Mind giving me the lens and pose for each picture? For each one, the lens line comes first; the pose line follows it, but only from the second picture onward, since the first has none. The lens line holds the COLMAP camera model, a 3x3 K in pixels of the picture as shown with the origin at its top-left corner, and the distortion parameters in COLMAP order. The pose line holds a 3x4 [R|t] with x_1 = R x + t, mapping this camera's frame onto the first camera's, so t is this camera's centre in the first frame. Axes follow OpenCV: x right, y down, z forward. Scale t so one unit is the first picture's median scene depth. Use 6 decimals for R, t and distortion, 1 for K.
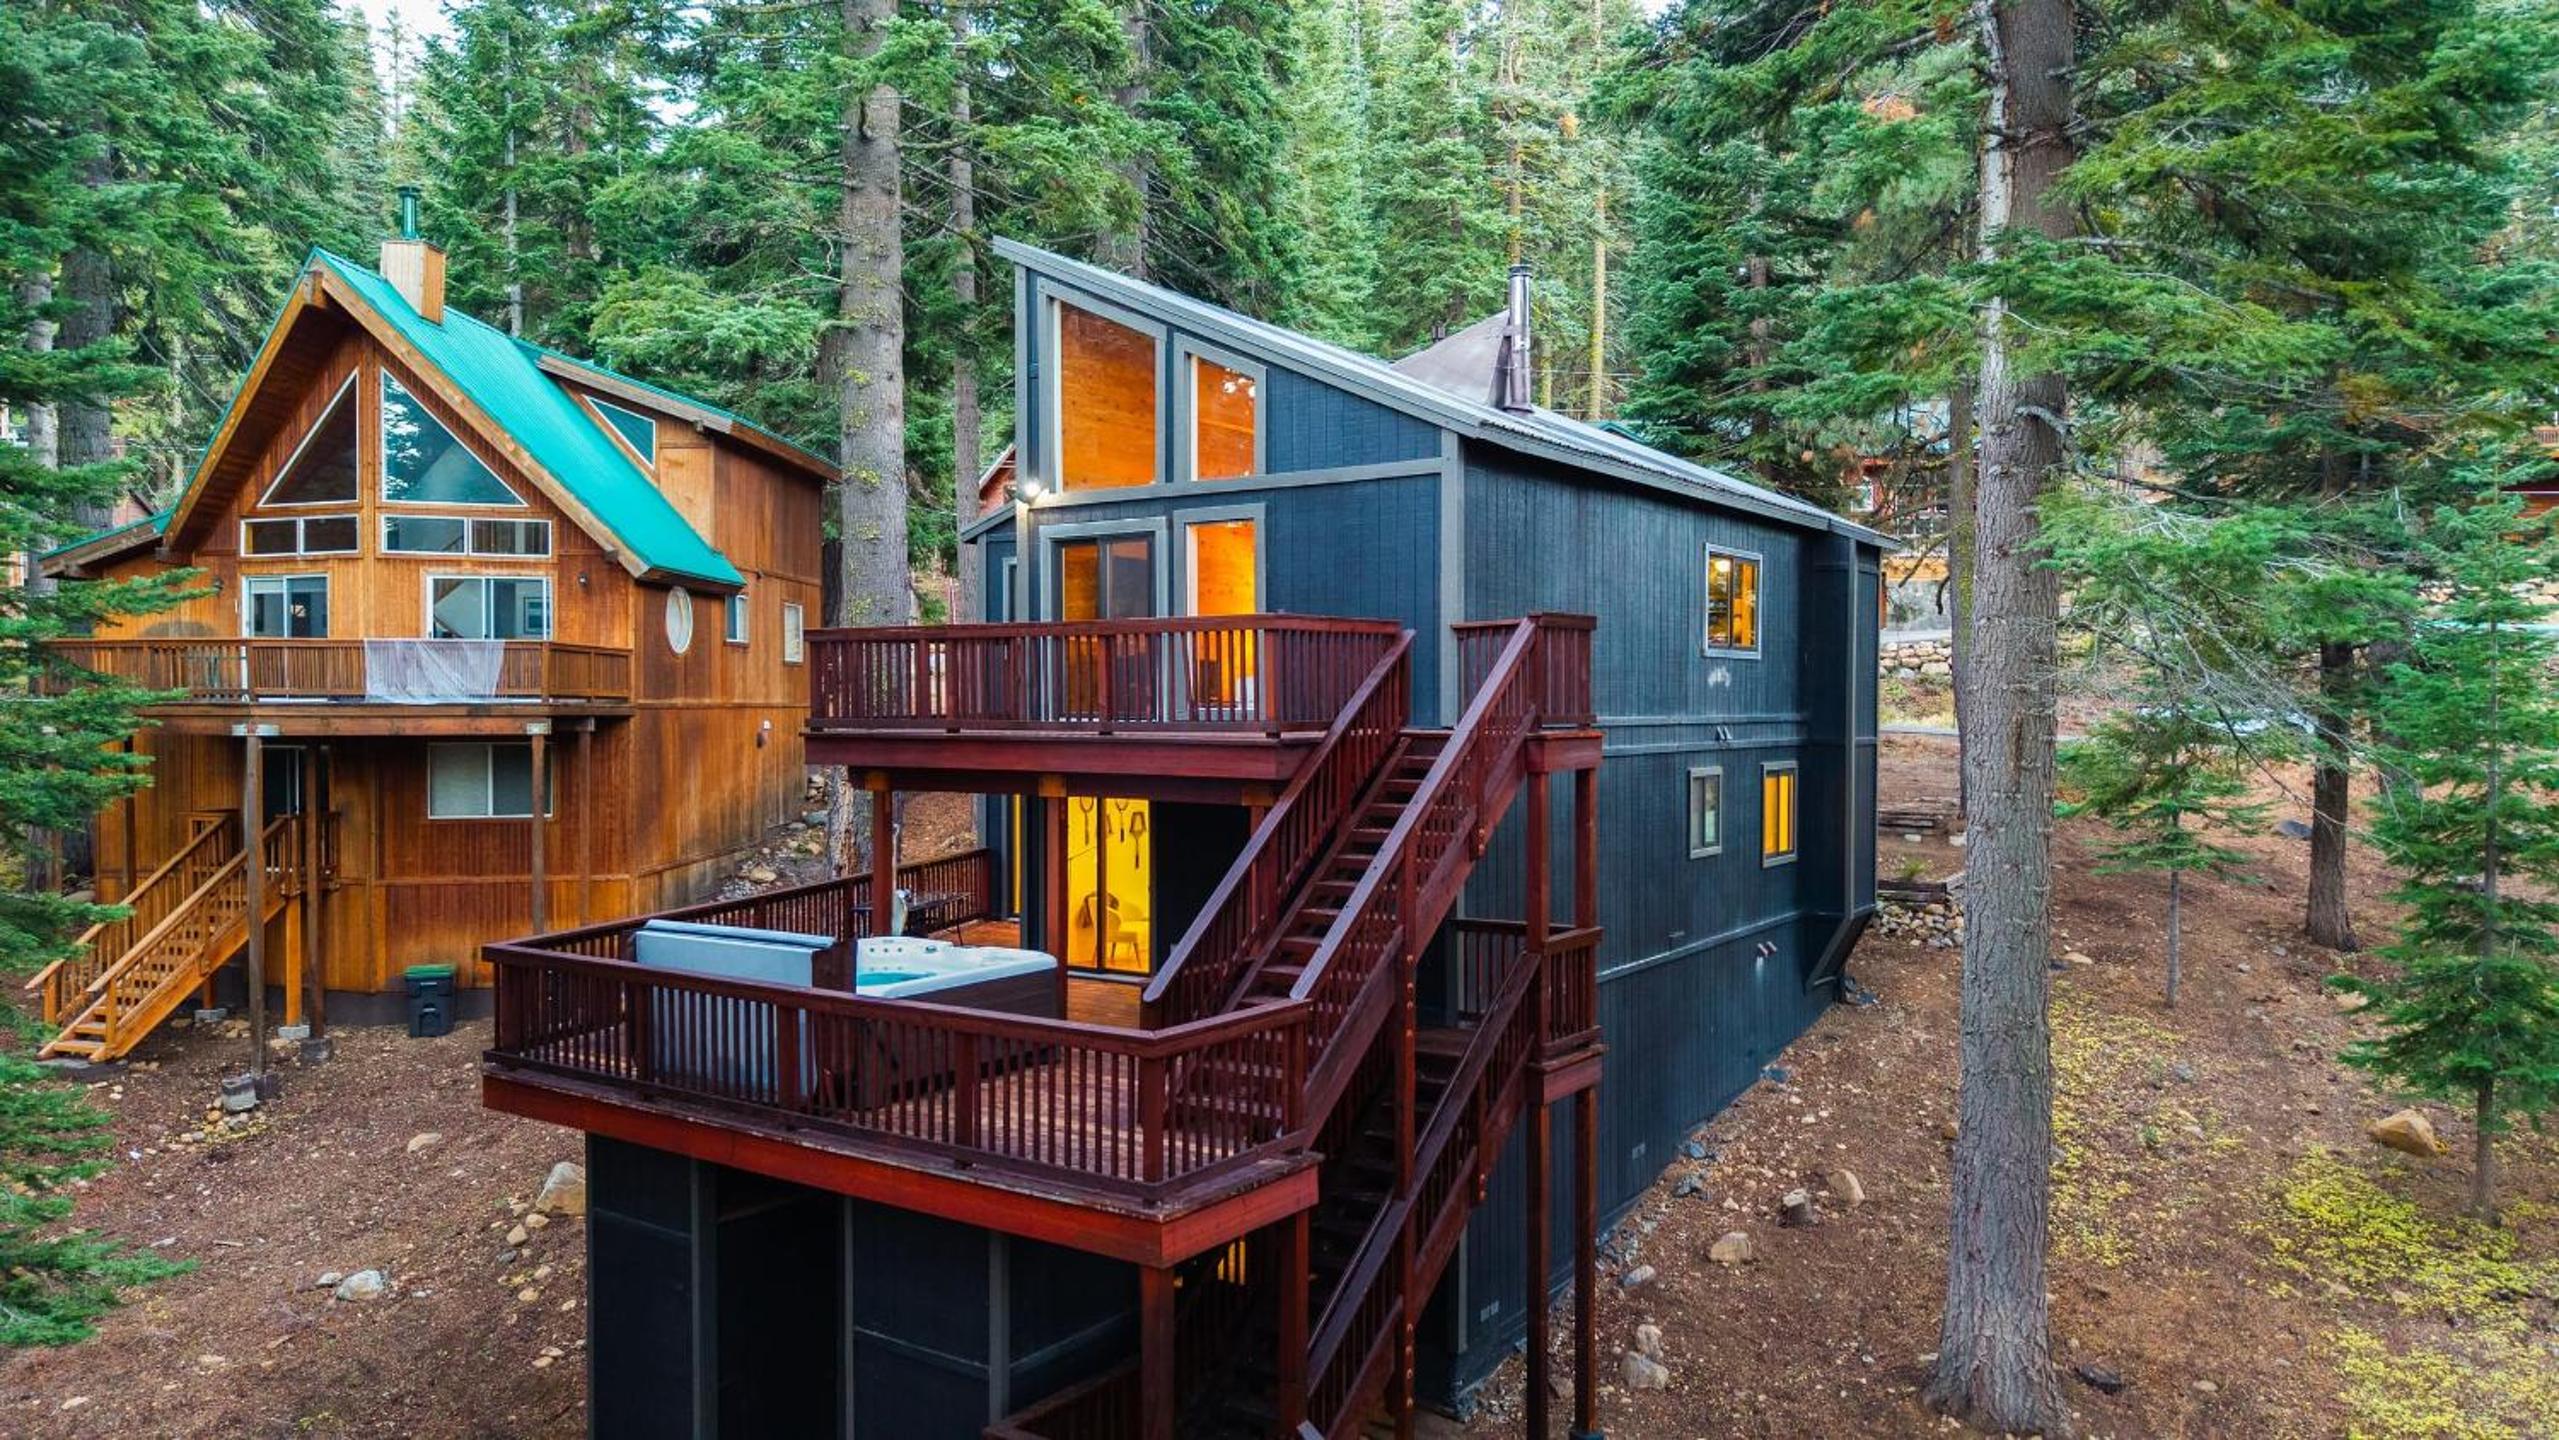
lens RADIAL K [[1717.2, 0, 1277.6], [0, 1717.2, 725.3], [0, 0, 1]] dist [0.028898, -0.030839]
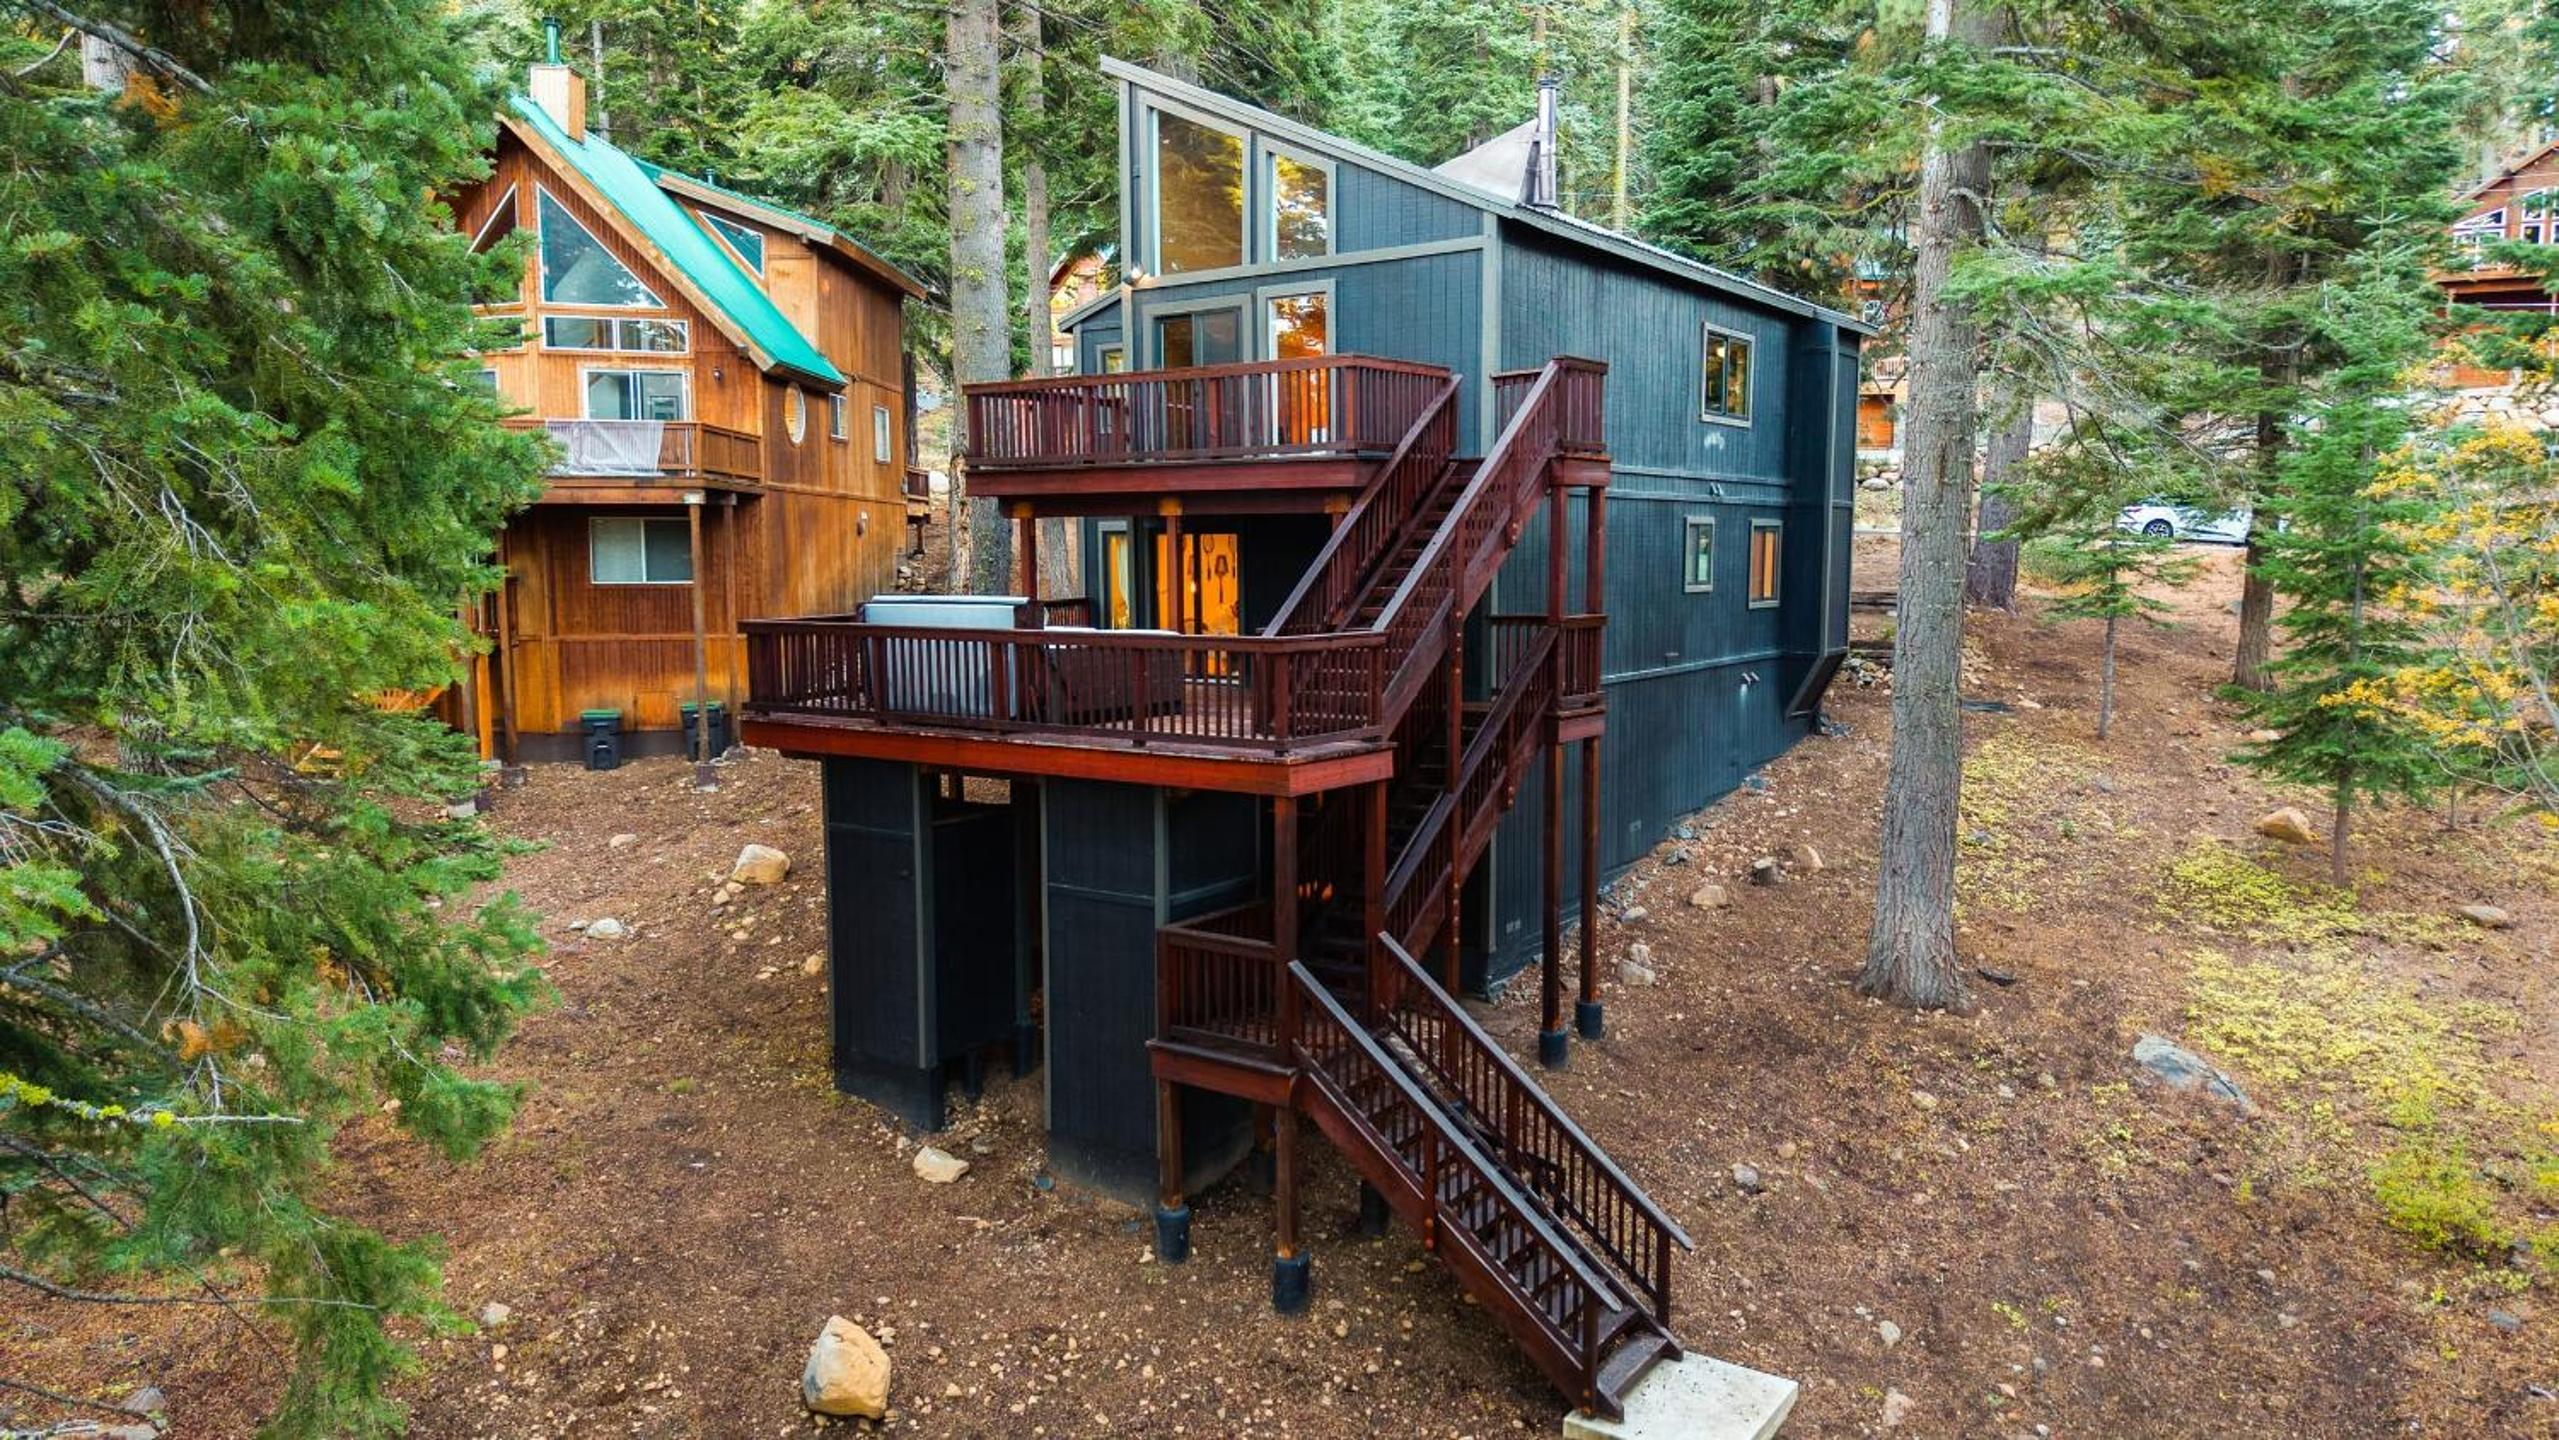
lens RADIAL K [[1717.2, 0, 1277.6], [0, 1717.2, 725.3], [0, 0, 1]] dist [0.028898, -0.030839]
pose [[0.999946, -0.002609, -0.010093, -0.028642], [0.003481, 0.996174, 0.087320, 0.061078], [0.009826, -0.087350, 0.996129, -0.186000]]
